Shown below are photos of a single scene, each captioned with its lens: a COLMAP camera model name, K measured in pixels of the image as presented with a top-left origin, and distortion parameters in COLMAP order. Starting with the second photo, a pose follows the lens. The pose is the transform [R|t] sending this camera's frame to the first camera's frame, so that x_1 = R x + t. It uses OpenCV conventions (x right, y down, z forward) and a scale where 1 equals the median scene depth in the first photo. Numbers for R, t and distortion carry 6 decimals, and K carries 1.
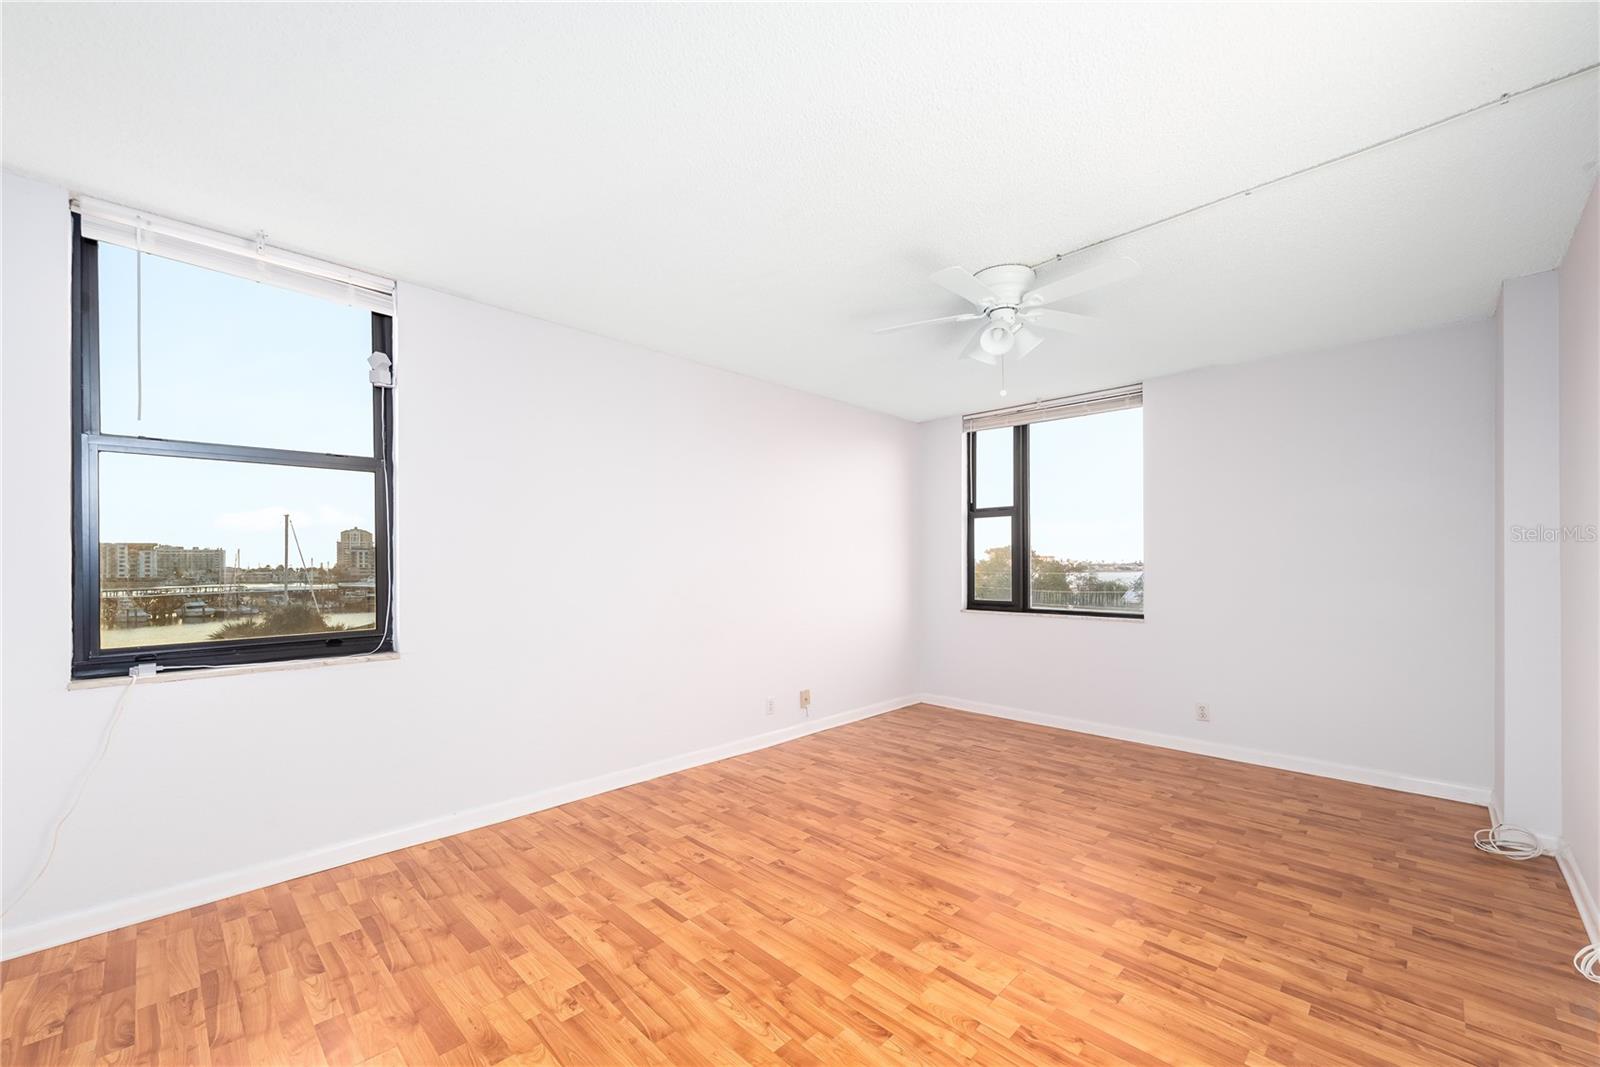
lens RADIAL K [[627.5, 0, 809.2], [0, 627.5, 559.9], [0, 0, 1]] dist [0.021216, -0.006882]
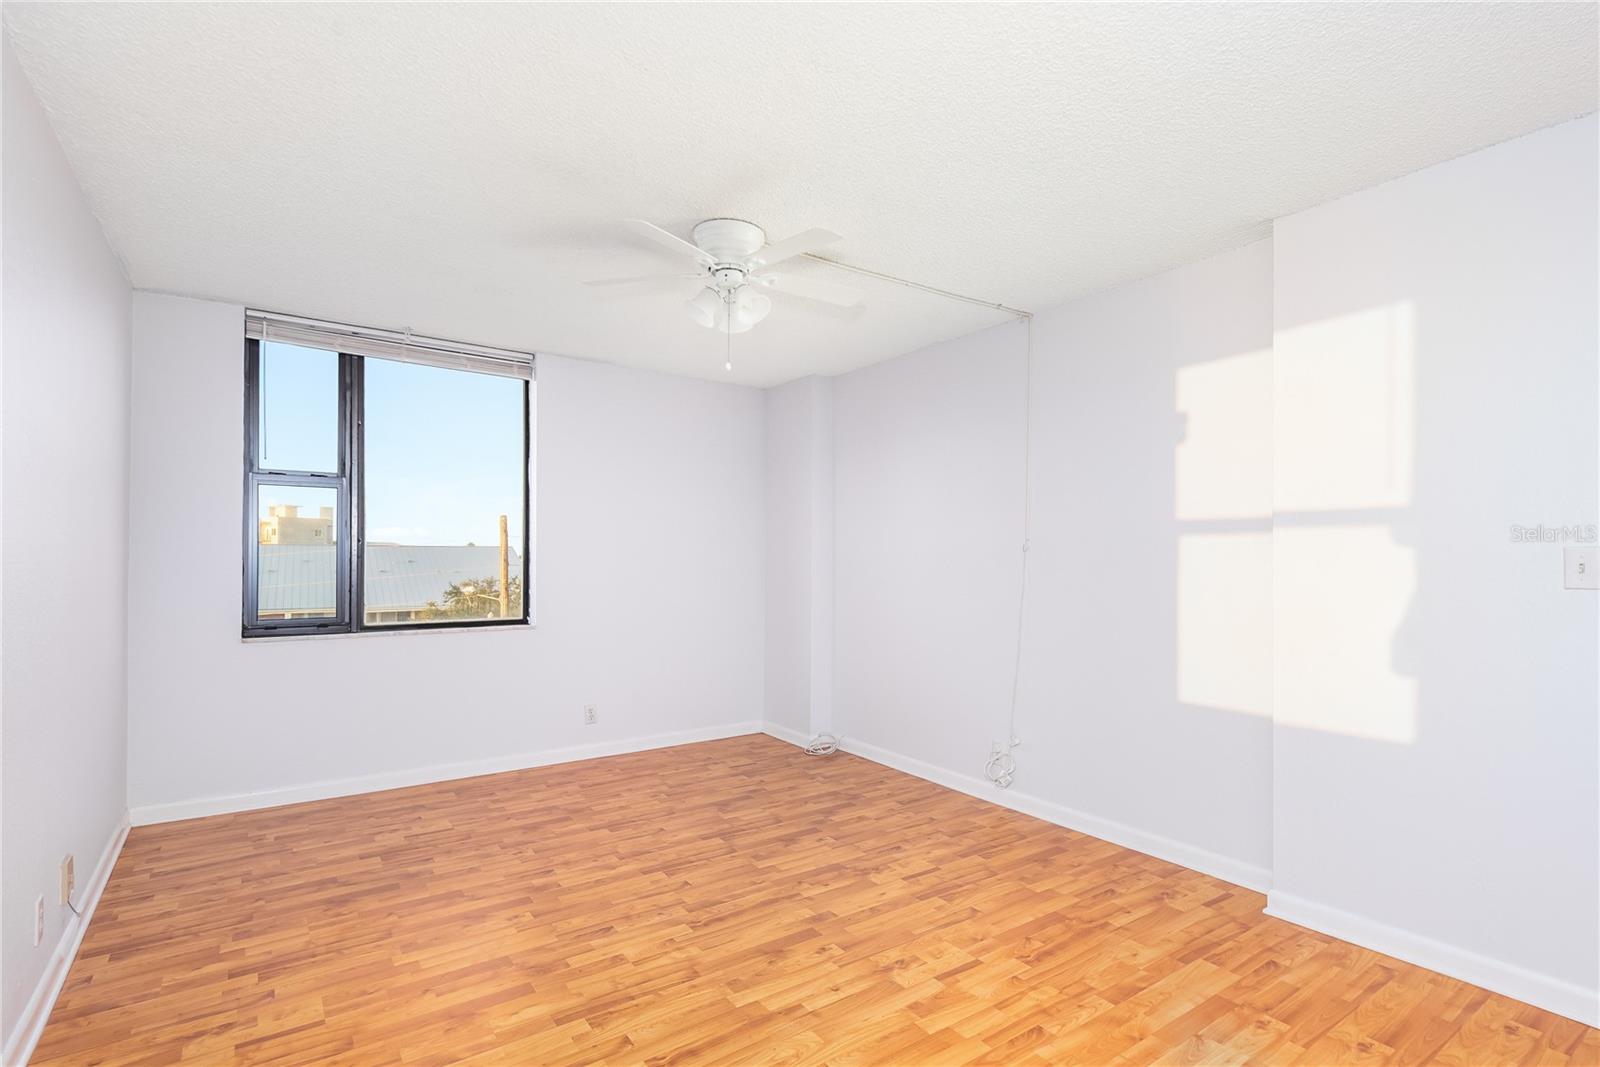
lens RADIAL K [[767.4, 0, 800.0], [0, 767.4, 533.5], [0, 0, 1]] dist [0.001928, 0.000285]
pose [[0.197806, 0.034702, 0.979627, -0.626883], [-0.006044, 0.999397, -0.034182, 0.004021], [-0.980223, 0.000840, 0.197896, 0.604047]]
